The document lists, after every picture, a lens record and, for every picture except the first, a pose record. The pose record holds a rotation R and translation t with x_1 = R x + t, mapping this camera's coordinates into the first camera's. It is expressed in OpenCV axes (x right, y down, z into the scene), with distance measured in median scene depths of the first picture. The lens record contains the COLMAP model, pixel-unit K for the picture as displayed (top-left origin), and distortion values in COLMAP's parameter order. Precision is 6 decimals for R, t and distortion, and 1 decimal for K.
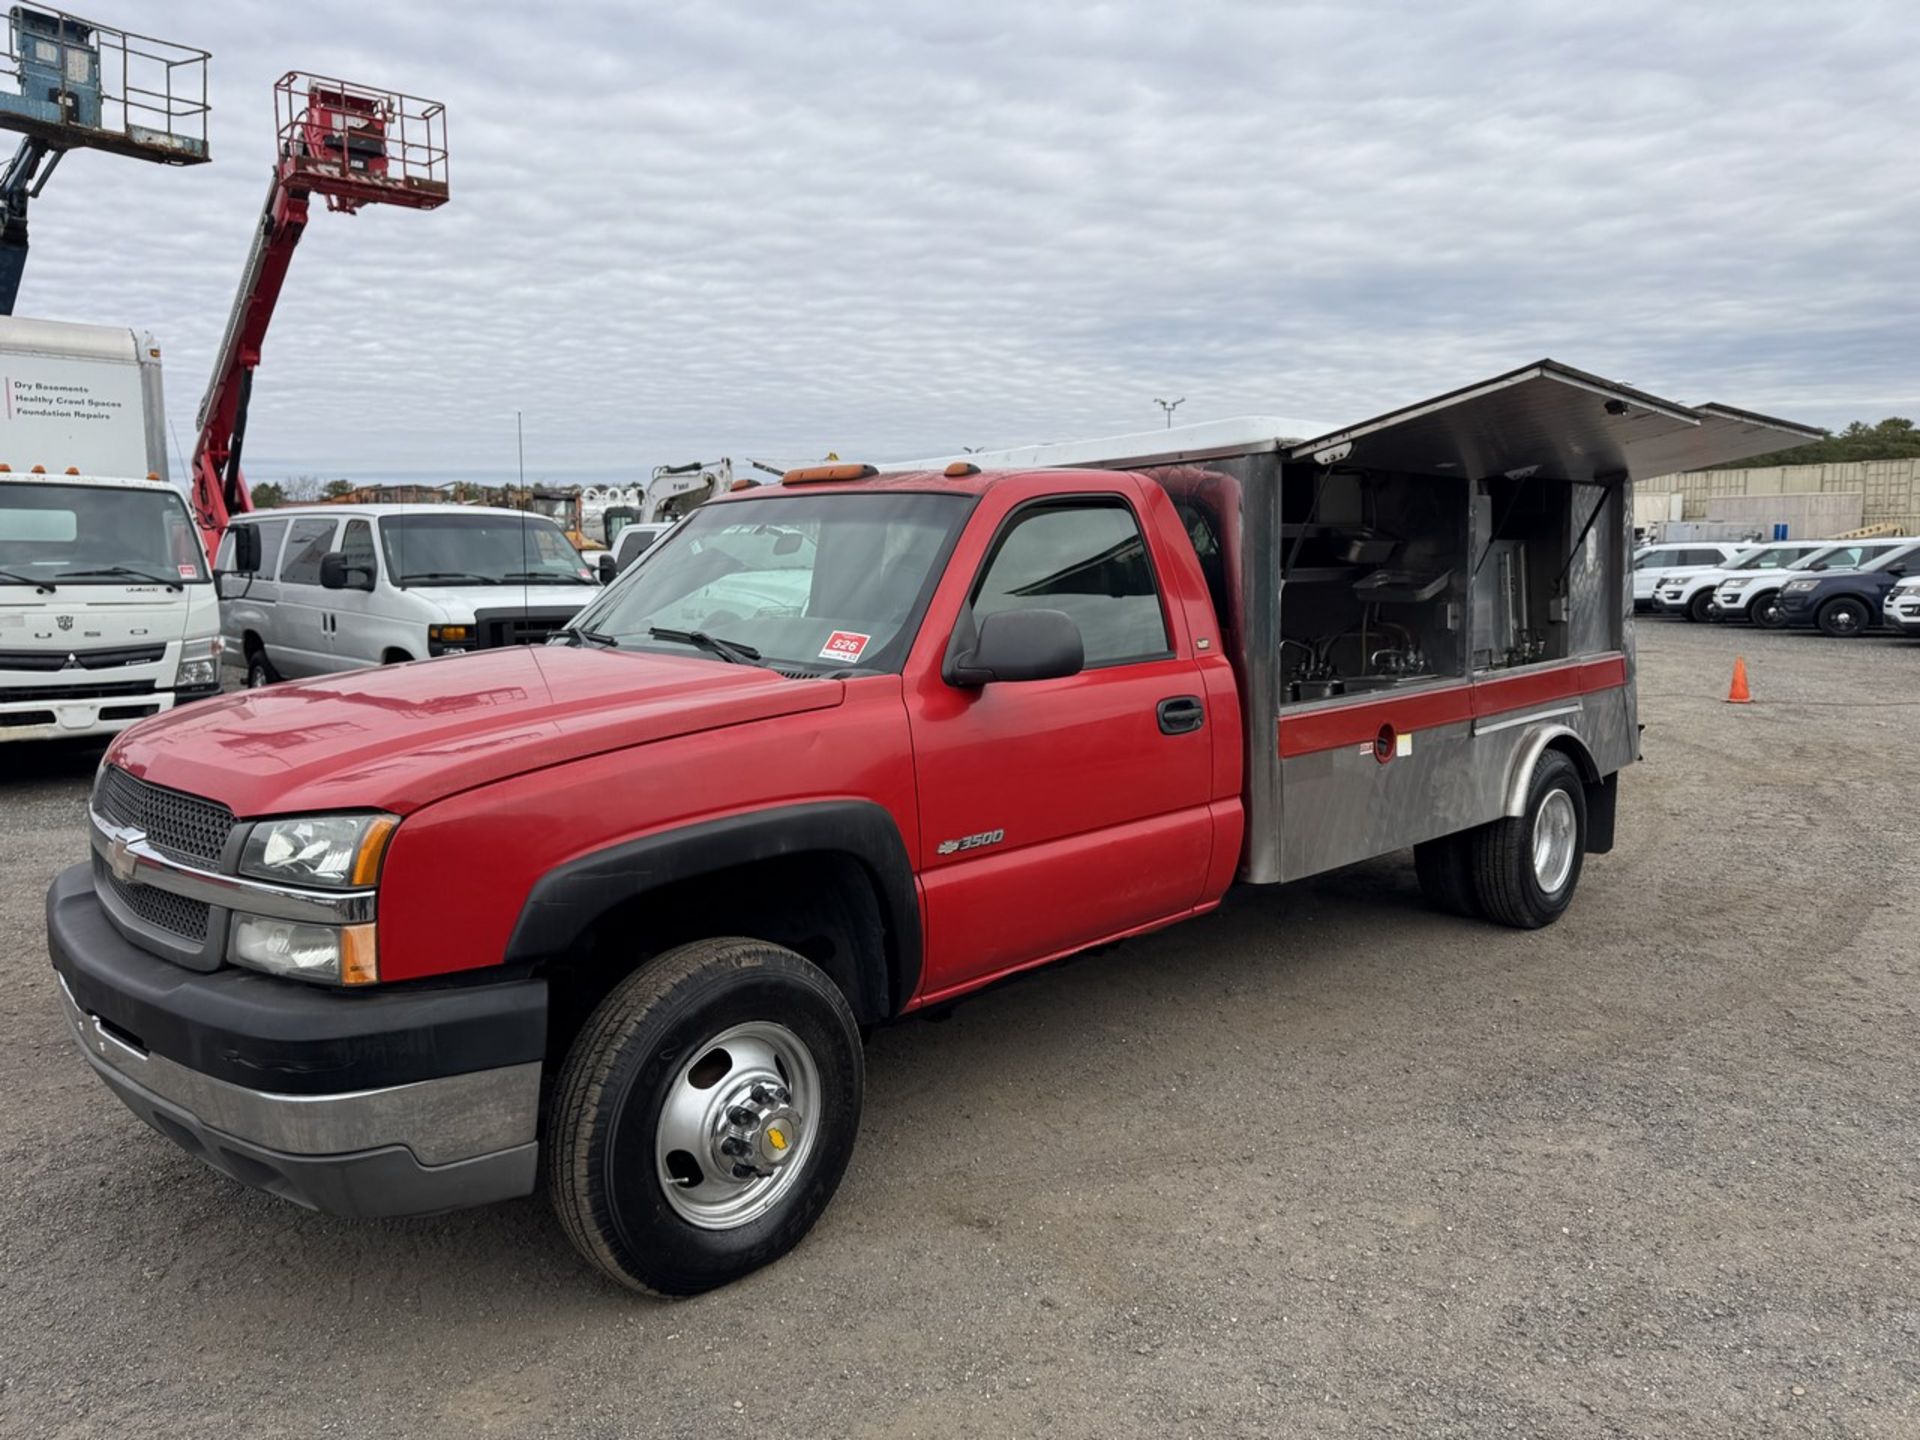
lens RADIAL K [[1364.9, 0, 961.8], [0, 1364.9, 706.1], [0, 0, 1]] dist [0.003699, -0.004659]
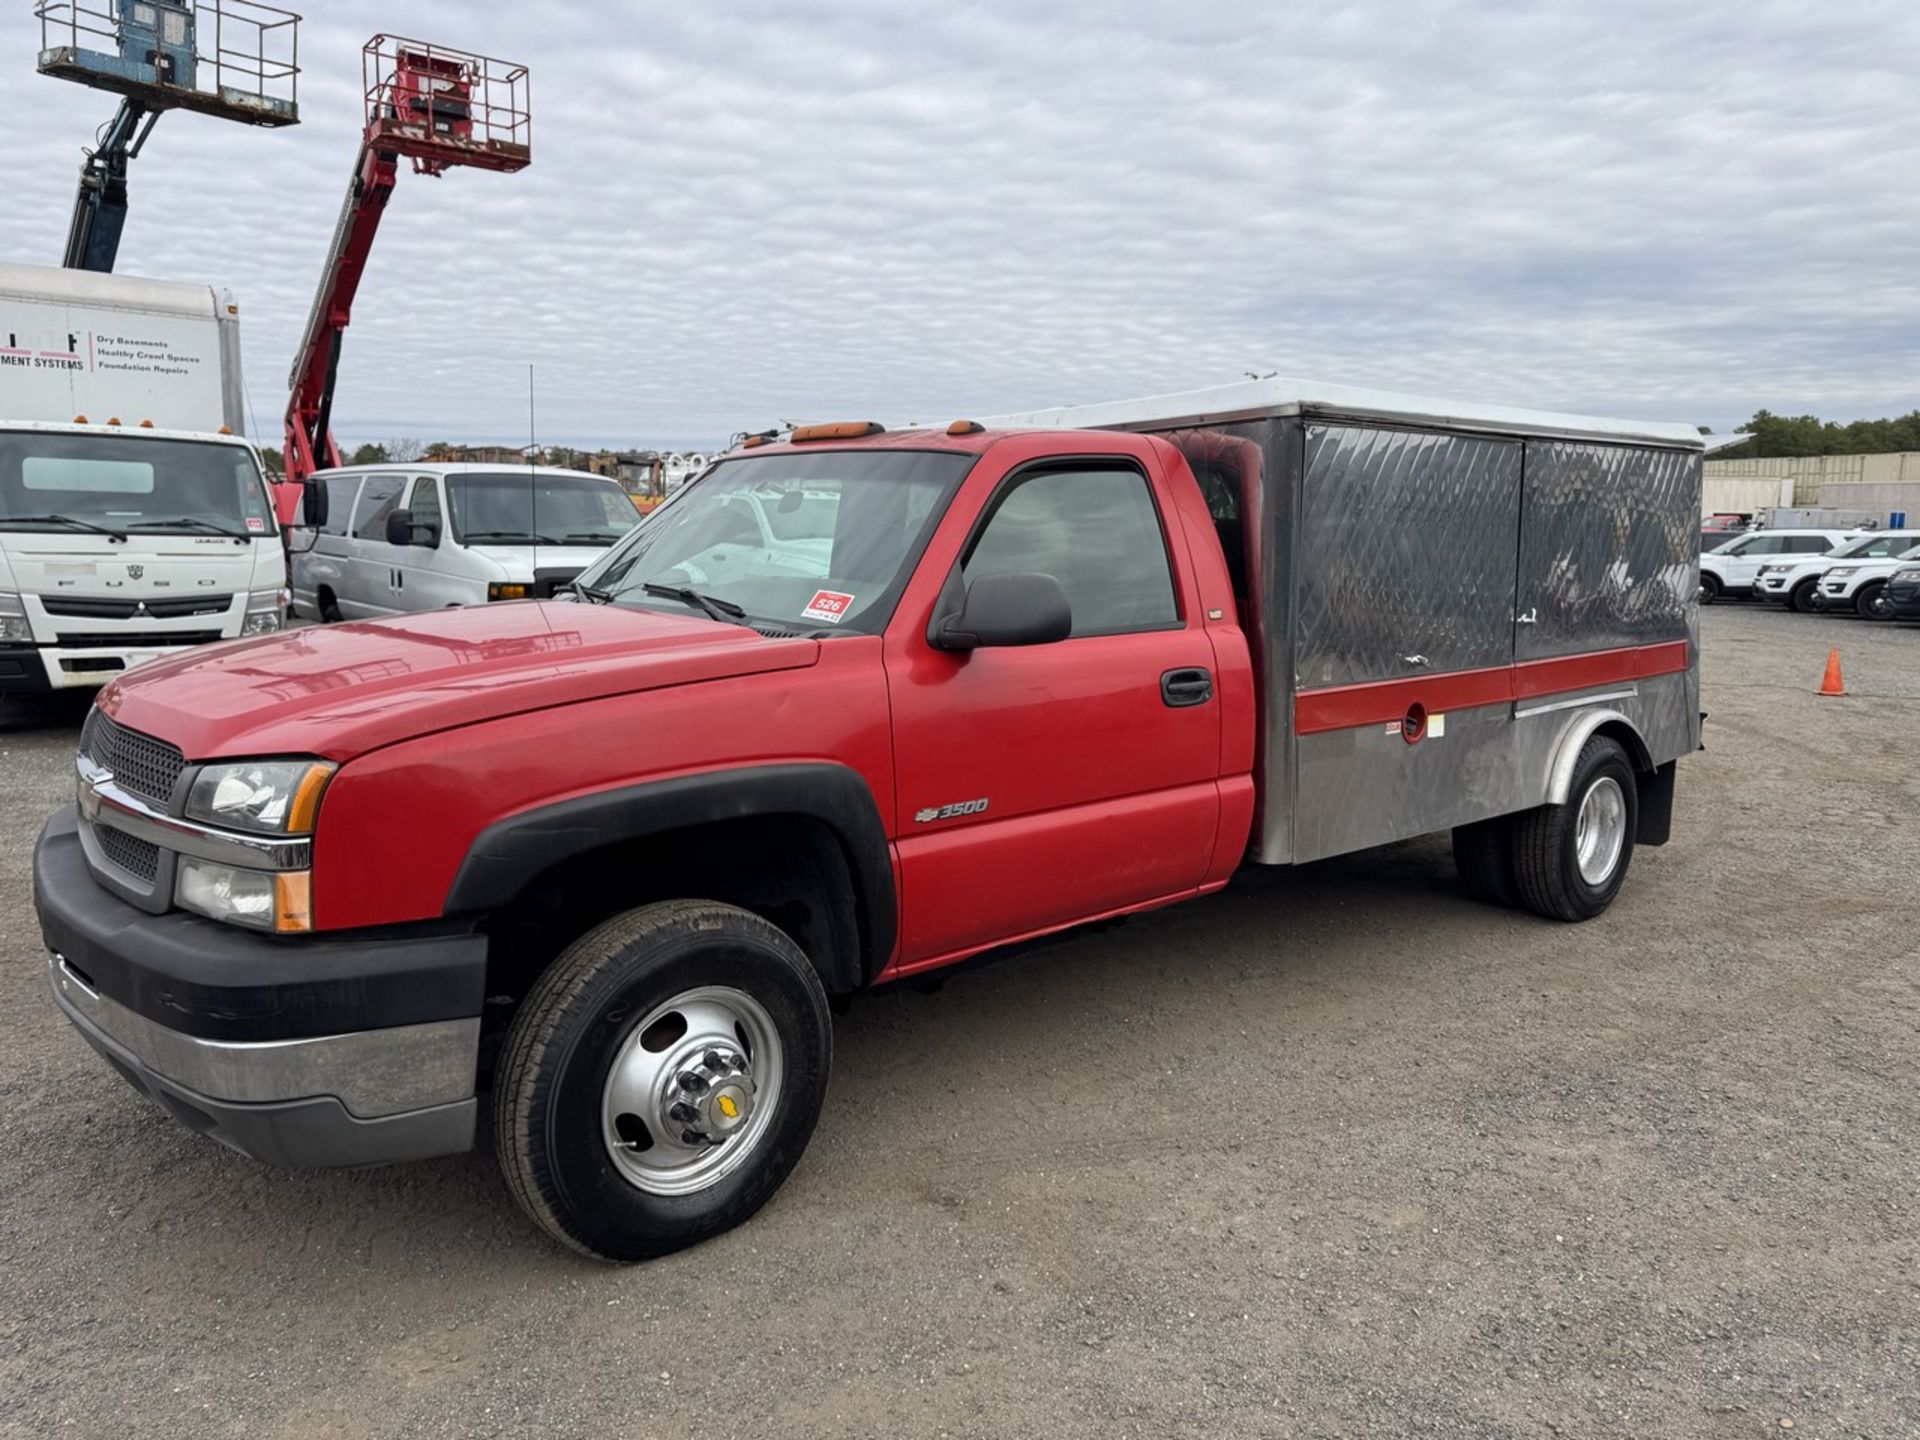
lens RADIAL K [[1363.7, 0, 967.7], [0, 1363.7, 699.0], [0, 0, 1]] dist [0.004294, -0.004890]
pose [[0.998054, 0.027174, -0.056130, 0.051241], [-0.026342, 0.999533, 0.015515, 0.003557], [0.056525, -0.014006, 0.998303, 0.023925]]
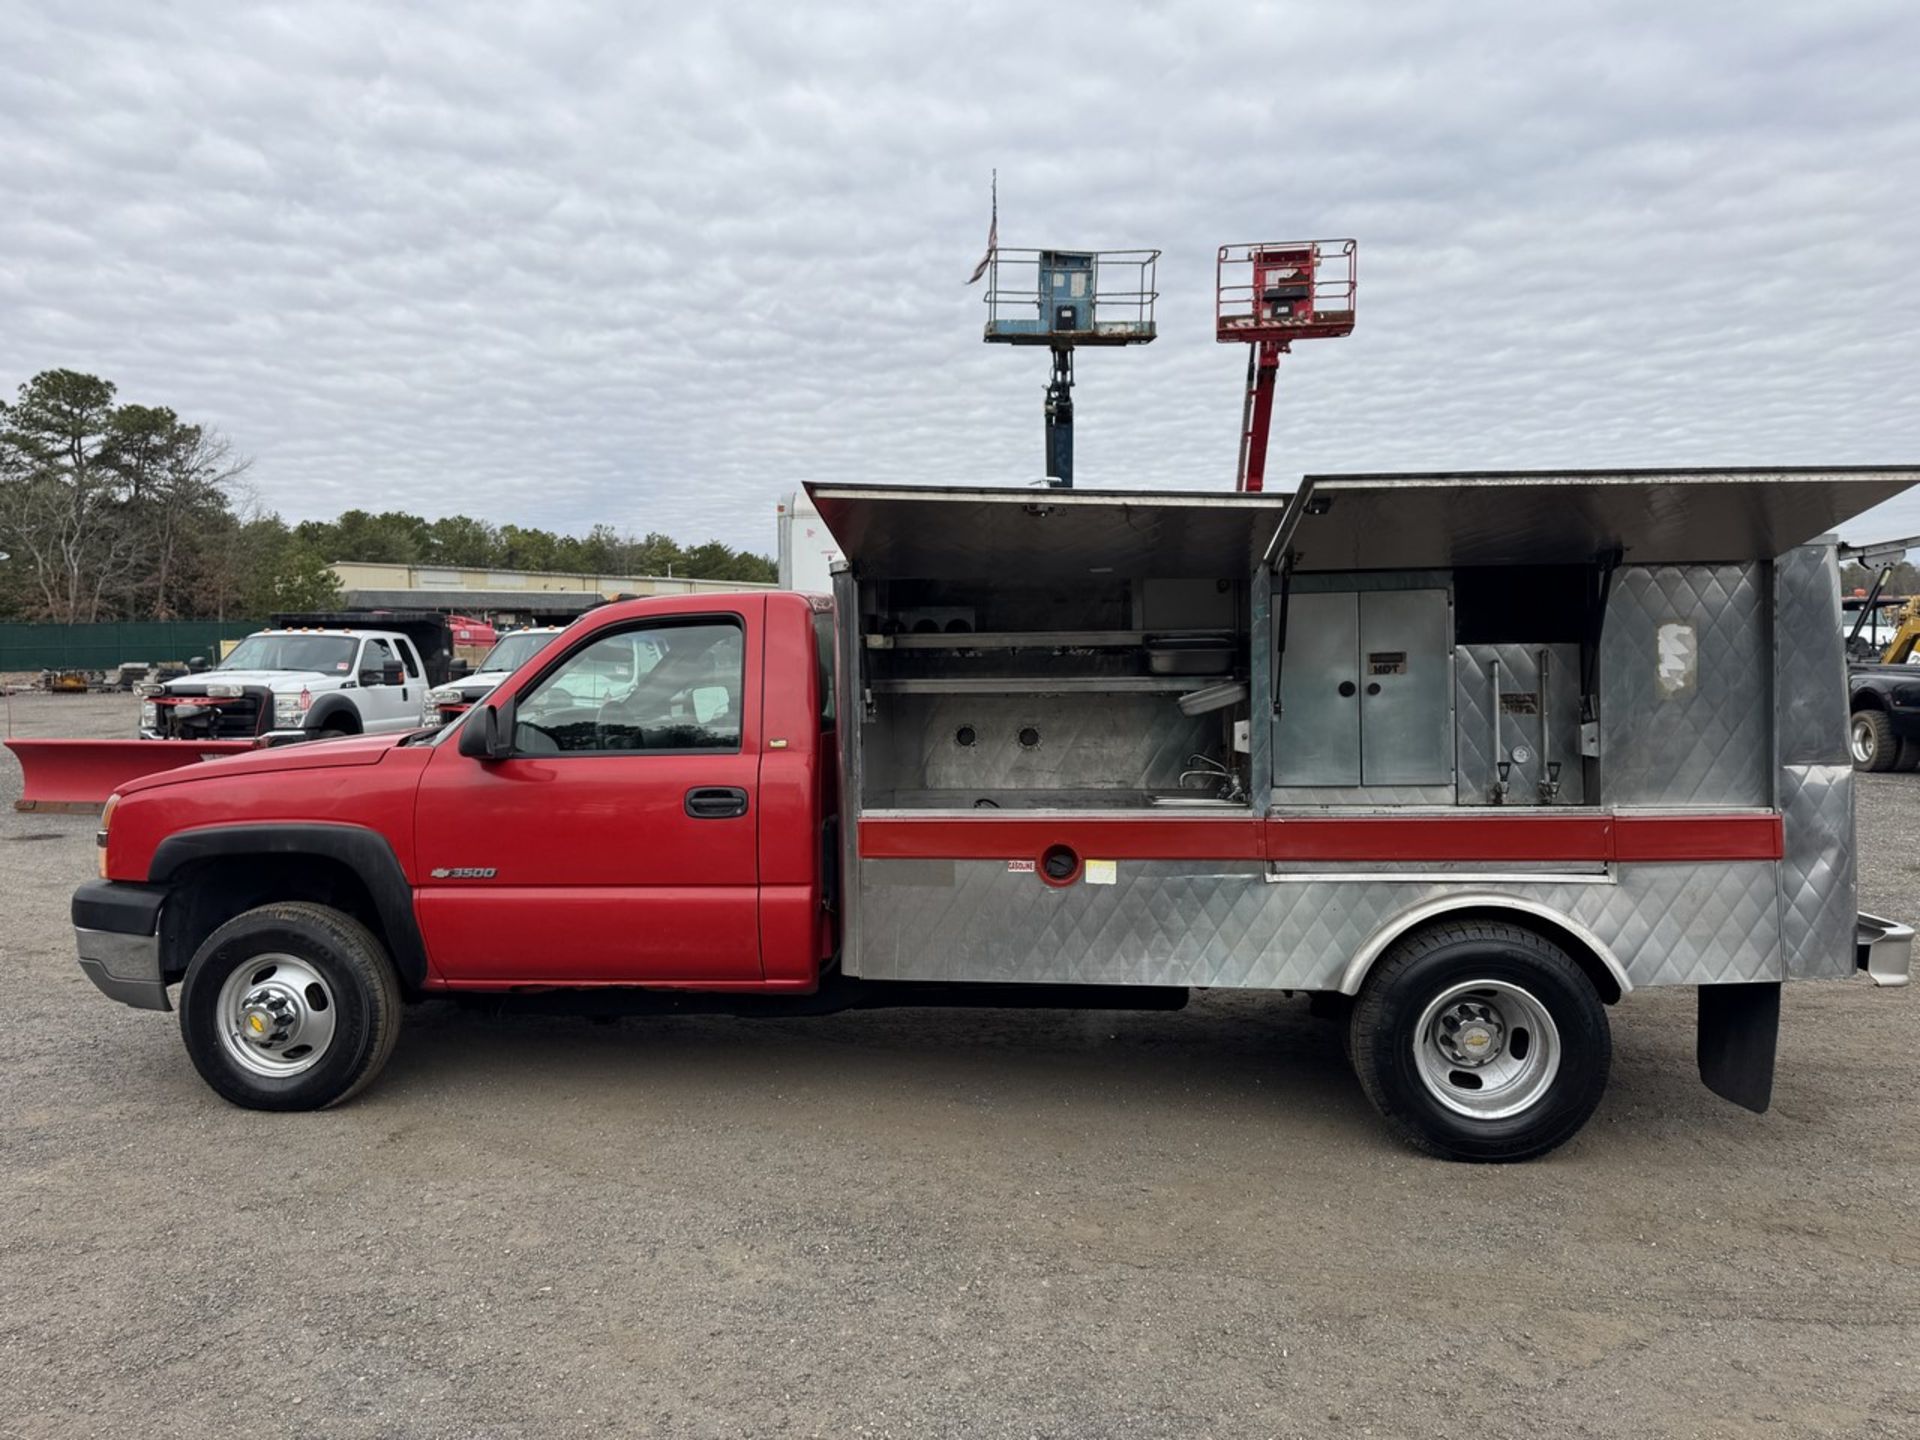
lens RADIAL K [[1370.2, 0, 951.5], [0, 1370.2, 680.8], [0, 0, 1]] dist [0.070627, -0.088790]
pose [[0.624661, 0.015489, -0.780743, 1.036478], [-0.082160, 0.995558, -0.045985, -0.052291], [0.776562, 0.092870, 0.623158, 0.354638]]
